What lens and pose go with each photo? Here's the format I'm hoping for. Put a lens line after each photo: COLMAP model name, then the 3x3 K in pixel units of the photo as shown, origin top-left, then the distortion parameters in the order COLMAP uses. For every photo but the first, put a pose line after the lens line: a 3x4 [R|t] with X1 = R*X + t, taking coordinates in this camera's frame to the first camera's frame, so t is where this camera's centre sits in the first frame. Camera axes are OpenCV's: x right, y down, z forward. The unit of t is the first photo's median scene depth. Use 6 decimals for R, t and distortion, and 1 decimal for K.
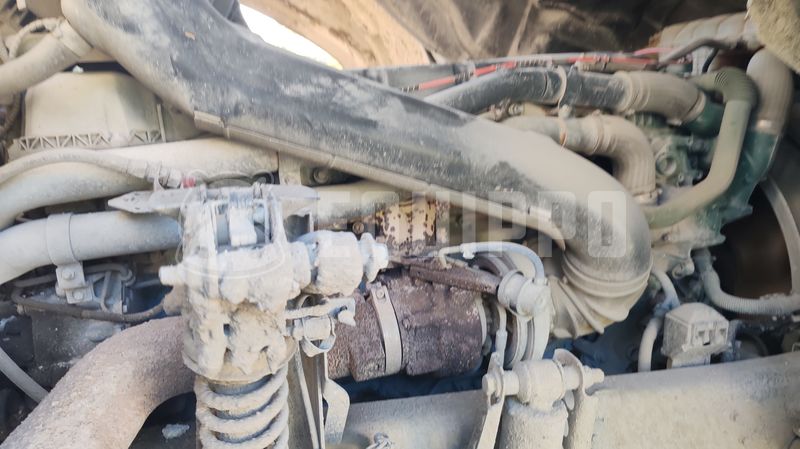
lens RADIAL K [[548.3, 0, 399.9], [0, 548.3, 223.9], [0, 0, 1]] dist [0.004864, -0.010890]
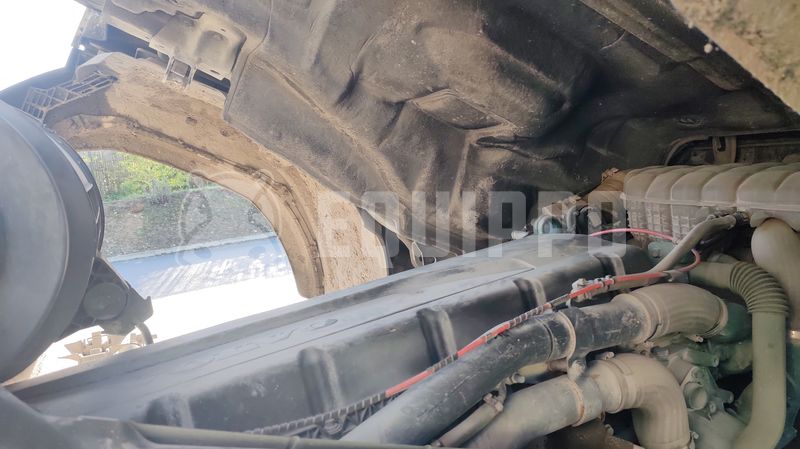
lens RADIAL K [[548.3, 0, 400.2], [0, 548.3, 224.2], [0, 0, 1]] dist [0.004864, -0.010890]
pose [[0.983004, -0.106547, 0.149501, -0.014675], [0.120425, 0.988898, -0.087052, -0.214498], [-0.138566, 0.103576, 0.984922, 0.163276]]
